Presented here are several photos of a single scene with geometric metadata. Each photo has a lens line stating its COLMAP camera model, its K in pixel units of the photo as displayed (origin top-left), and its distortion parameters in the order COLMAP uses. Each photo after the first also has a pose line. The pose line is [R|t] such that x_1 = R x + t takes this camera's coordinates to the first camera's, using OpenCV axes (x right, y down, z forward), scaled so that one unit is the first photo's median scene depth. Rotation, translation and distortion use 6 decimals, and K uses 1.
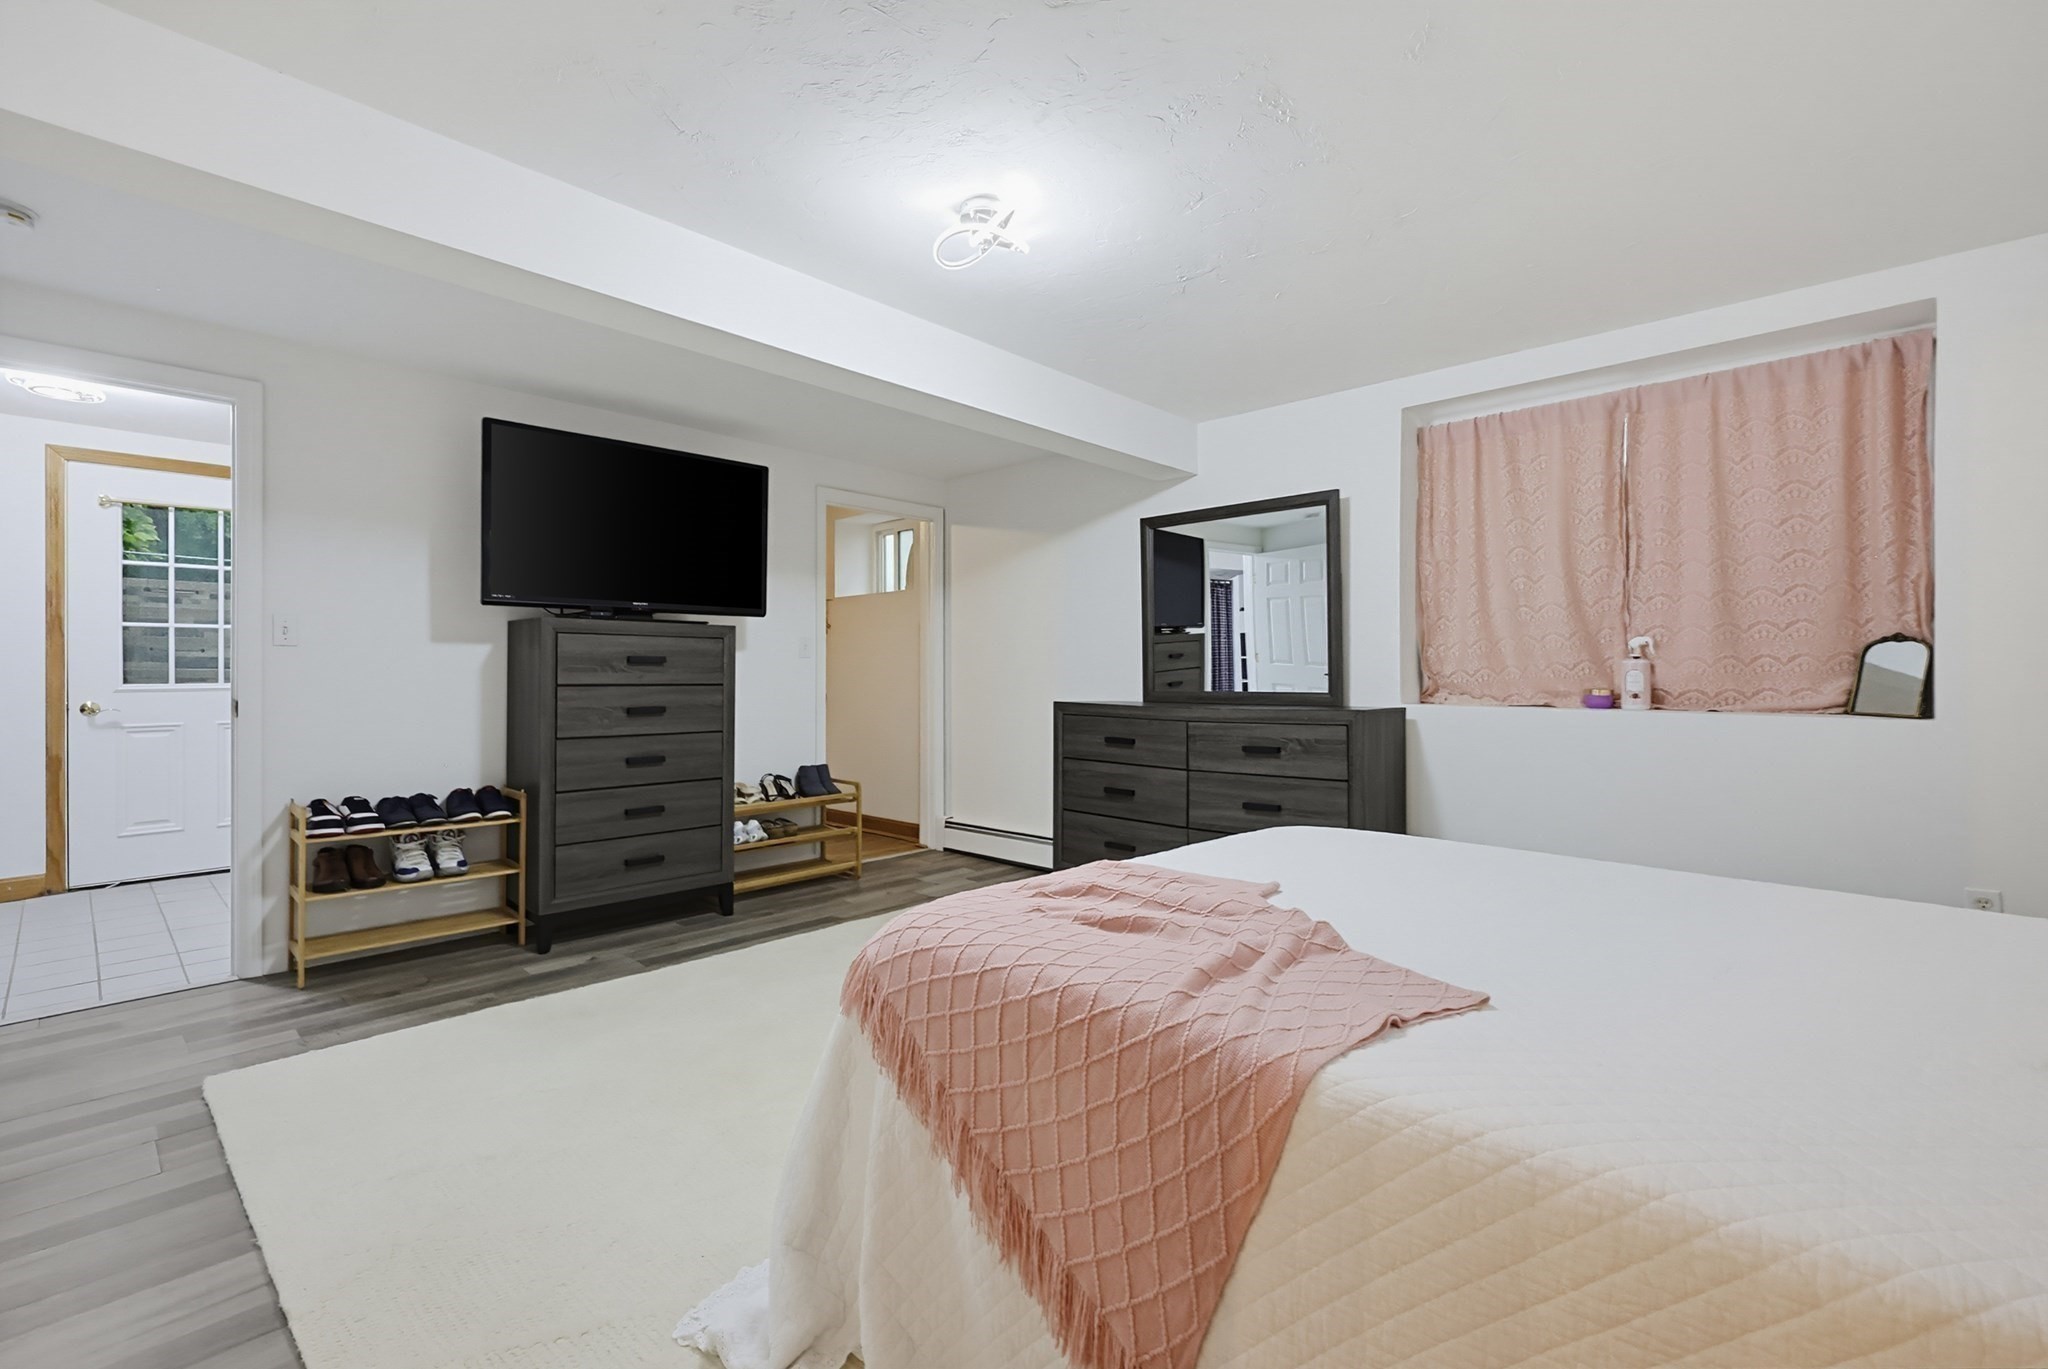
lens RADIAL K [[889.9, 0, 1030.2], [0, 889.9, 677.6], [0, 0, 1]] dist [0.007382, 0.001026]
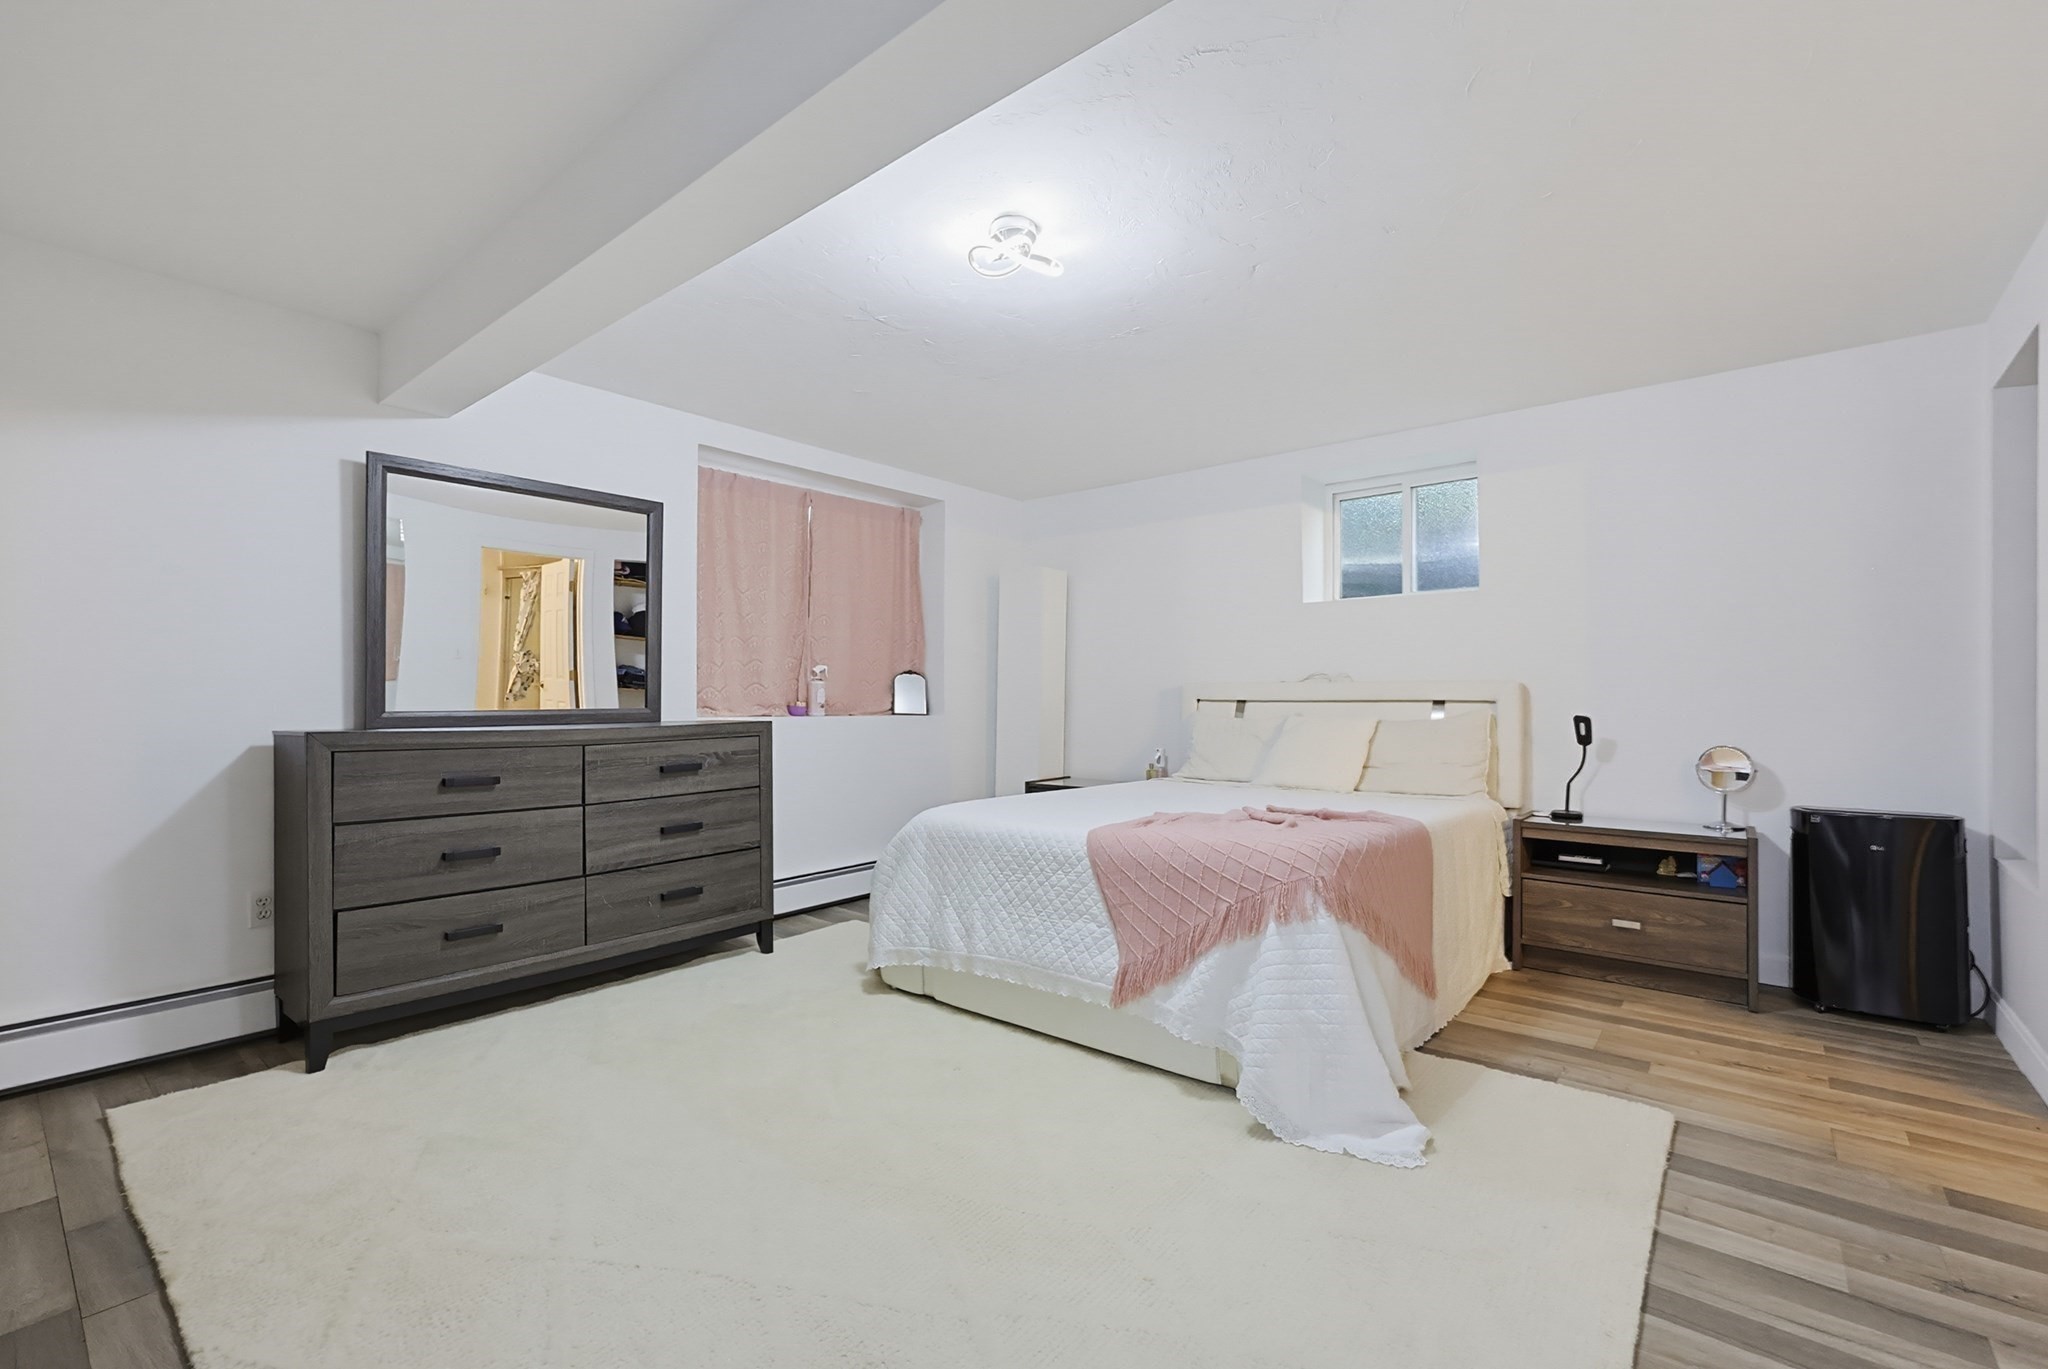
lens RADIAL K [[889.9, 0, 1029.8], [0, 889.9, 689.4], [0, 0, 1]] dist [0.007382, 0.001026]
pose [[-0.043829, 0.006820, 0.999016, -0.690549], [0.002683, 0.999974, -0.006709, 0.004260], [-0.999035, 0.002386, -0.043846, 0.652390]]
